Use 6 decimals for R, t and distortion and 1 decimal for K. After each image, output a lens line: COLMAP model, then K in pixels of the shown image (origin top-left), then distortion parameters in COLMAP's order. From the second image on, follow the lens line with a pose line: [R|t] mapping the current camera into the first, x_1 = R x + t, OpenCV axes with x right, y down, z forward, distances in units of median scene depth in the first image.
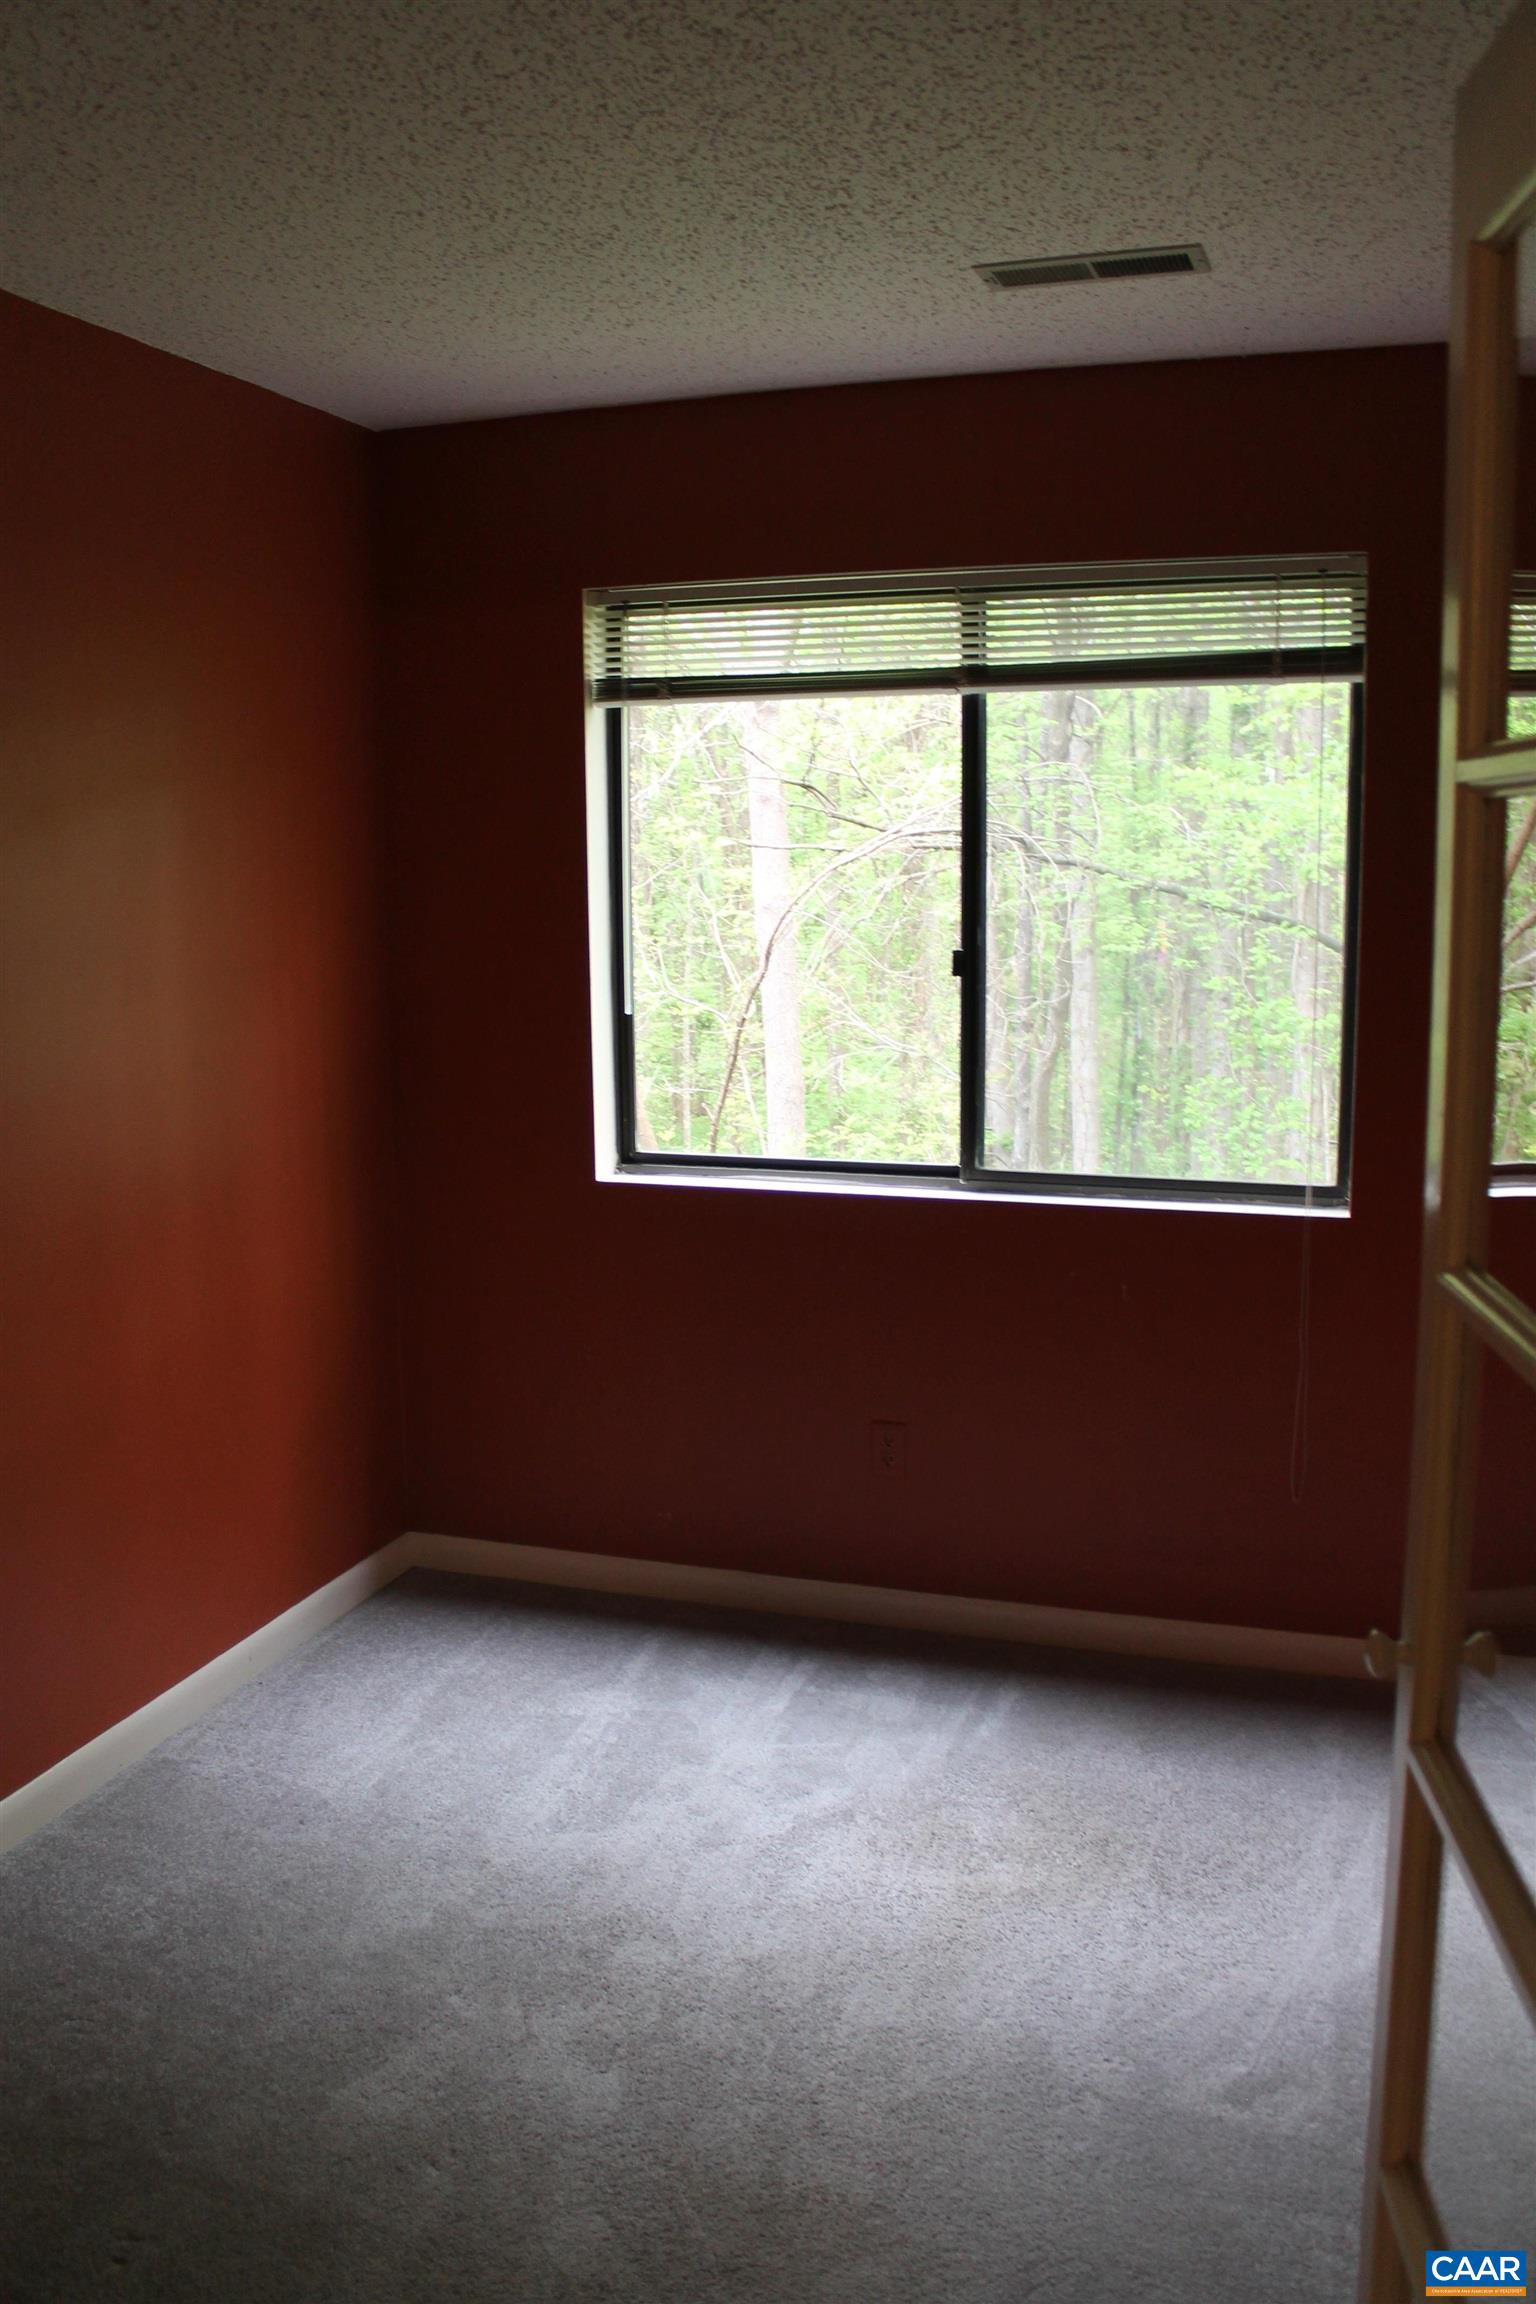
lens RADIAL K [[1965.5, 0, 768.0], [0, 1965.5, 1152.0], [0, 0, 1]] dist [-0.166541, 0.152076]
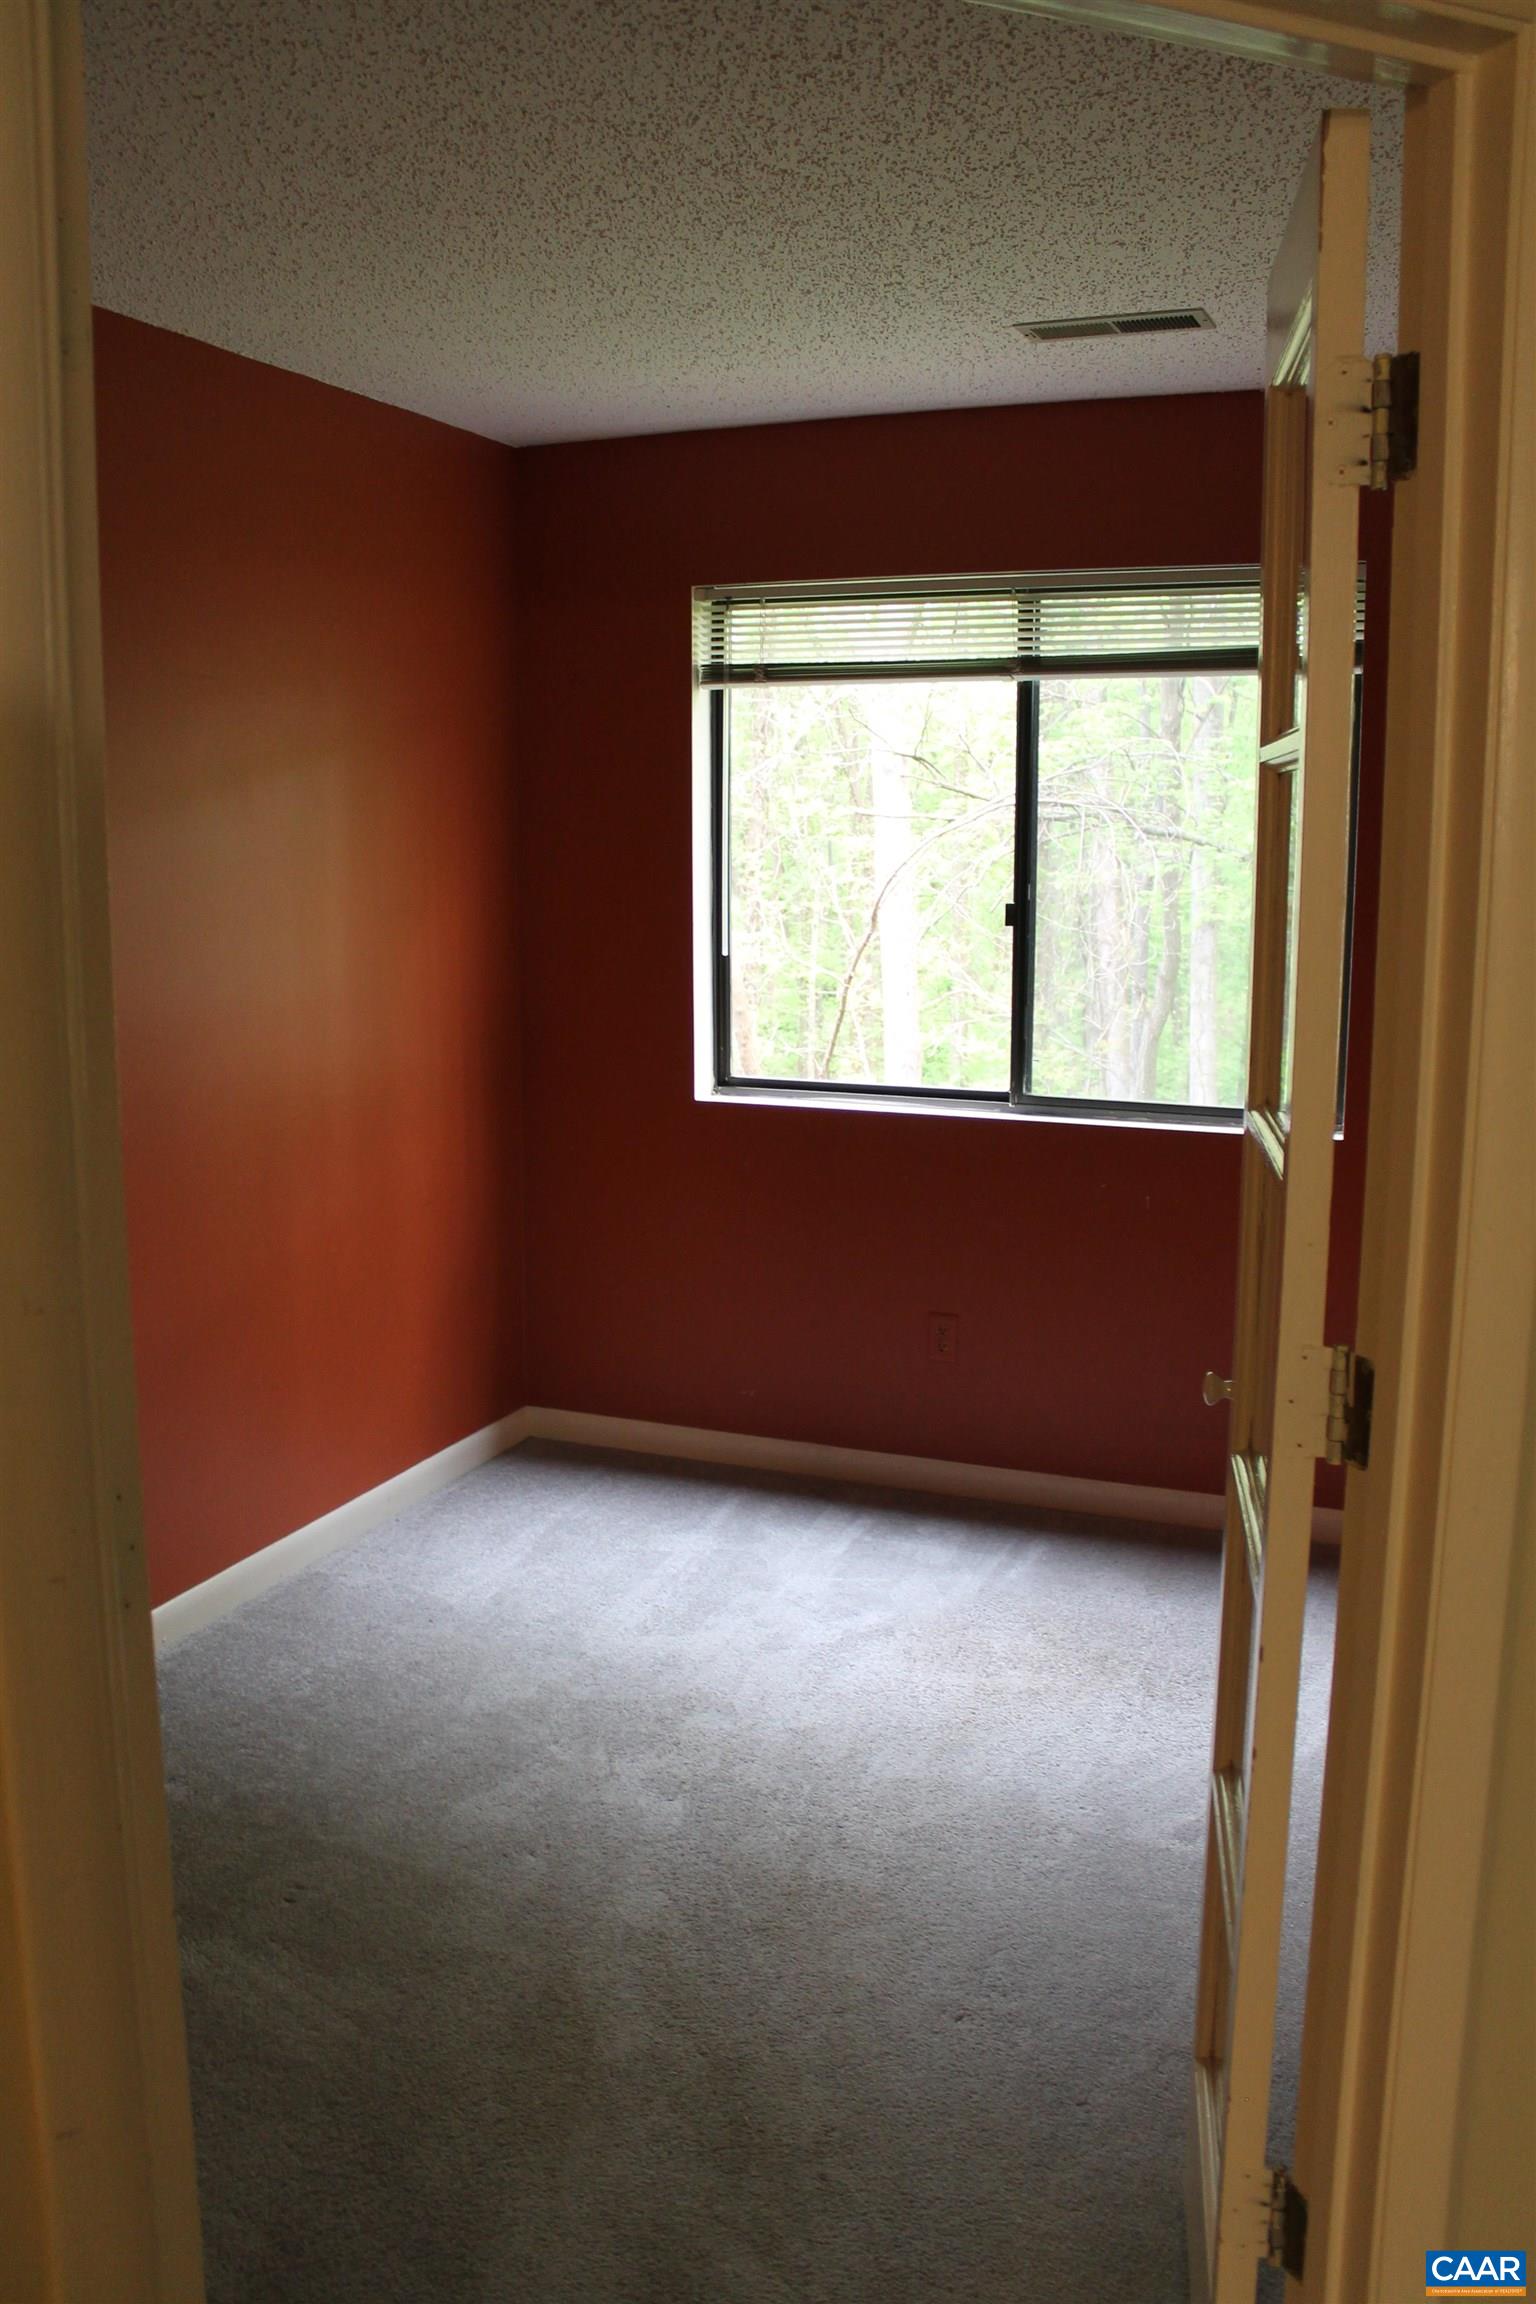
lens RADIAL K [[1965.5, 0, 768.0], [0, 1965.5, 1152.0], [0, 0, 1]] dist [-0.166541, 0.152076]
pose [[0.997732, 0.021329, -0.063844, 0.043011], [-0.020365, 0.999669, 0.015712, 0.038248], [0.064158, -0.014376, 0.997836, -0.217119]]
